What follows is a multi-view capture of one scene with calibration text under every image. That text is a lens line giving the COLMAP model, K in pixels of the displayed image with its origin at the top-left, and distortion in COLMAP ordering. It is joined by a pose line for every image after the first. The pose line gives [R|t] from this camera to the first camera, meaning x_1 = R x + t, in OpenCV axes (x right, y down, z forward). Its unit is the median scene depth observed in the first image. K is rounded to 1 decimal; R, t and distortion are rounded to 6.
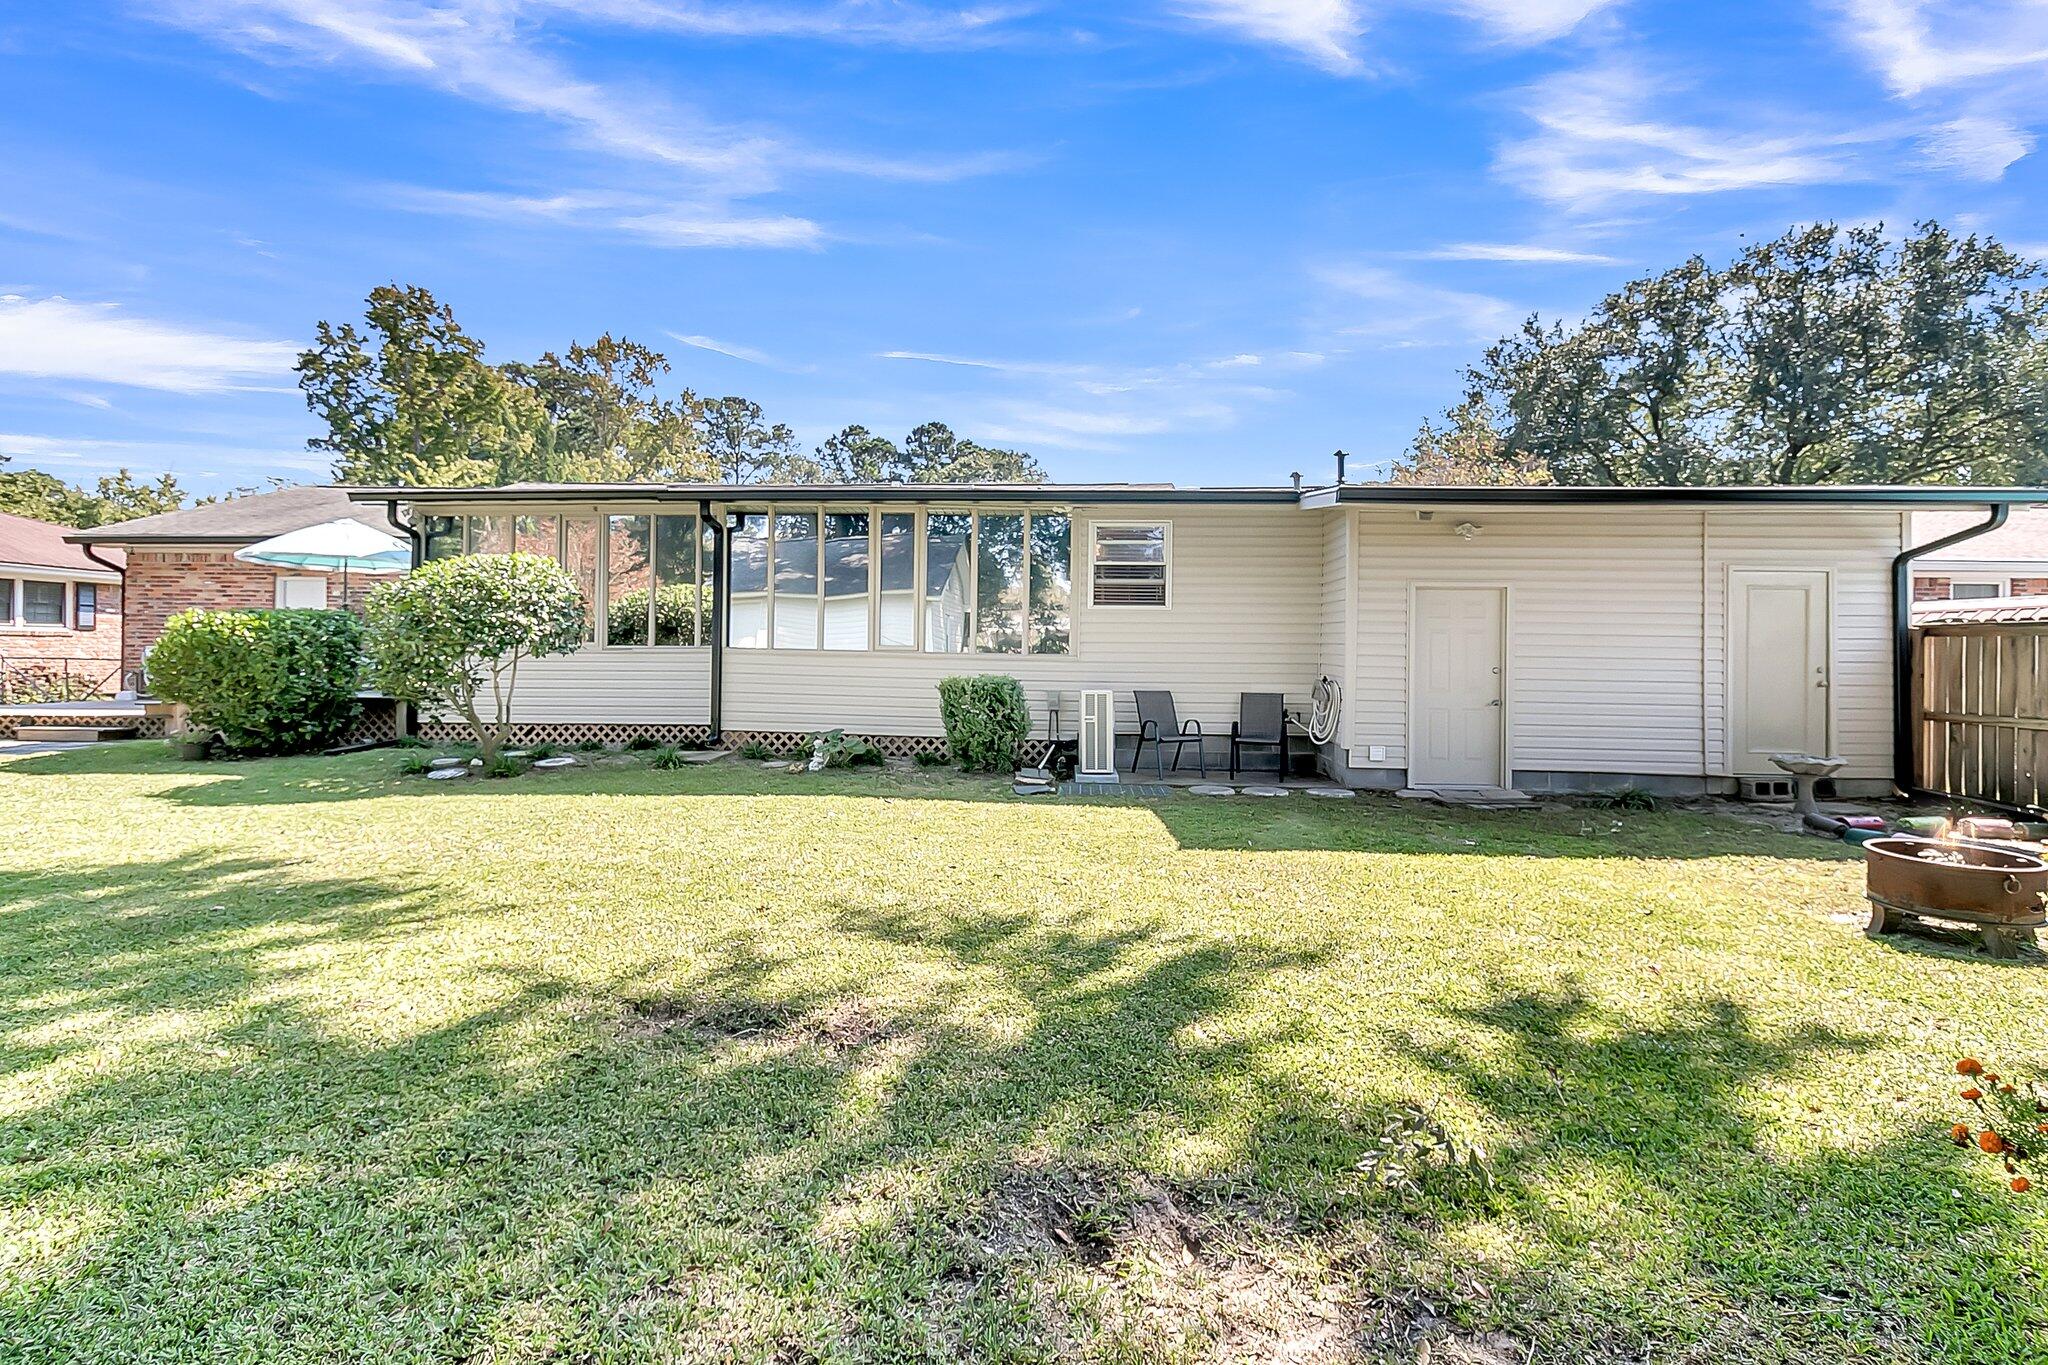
lens RADIAL K [[964.1, 0, 1039.5], [0, 964.1, 633.3], [0, 0, 1]] dist [0.002674, -0.000109]
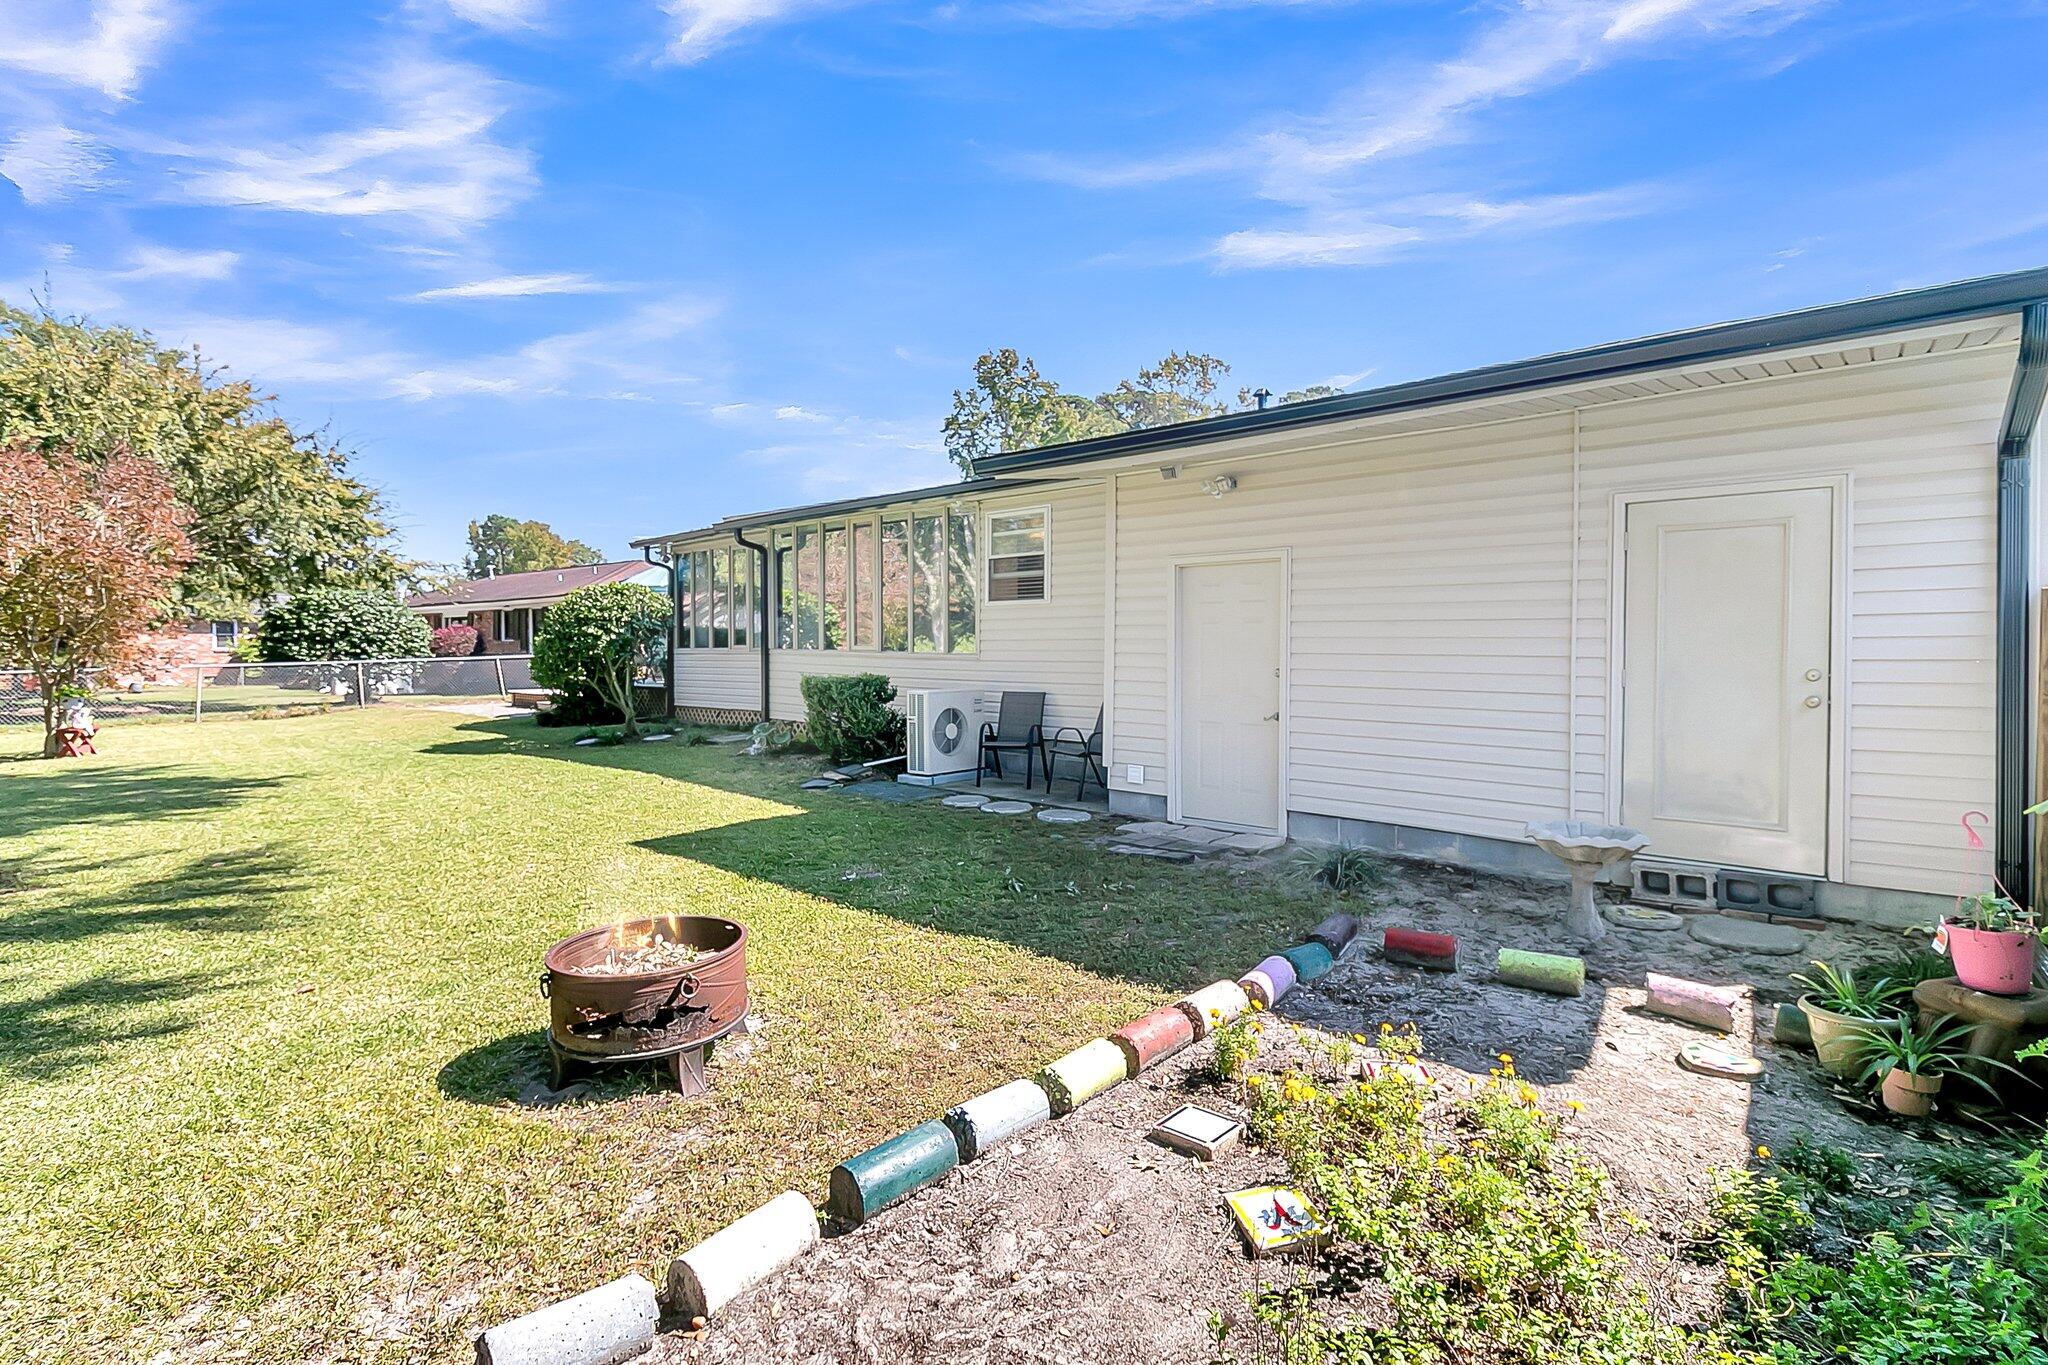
lens RADIAL K [[964.1, 0, 1039.5], [0, 964.1, 633.3], [0, 0, 1]] dist [0.002674, -0.000109]
pose [[0.779186, -0.019663, -0.626484, 0.700901], [0.027725, 0.999611, 0.003109, 0.001518], [0.626179, -0.019791, 0.779428, 0.280881]]
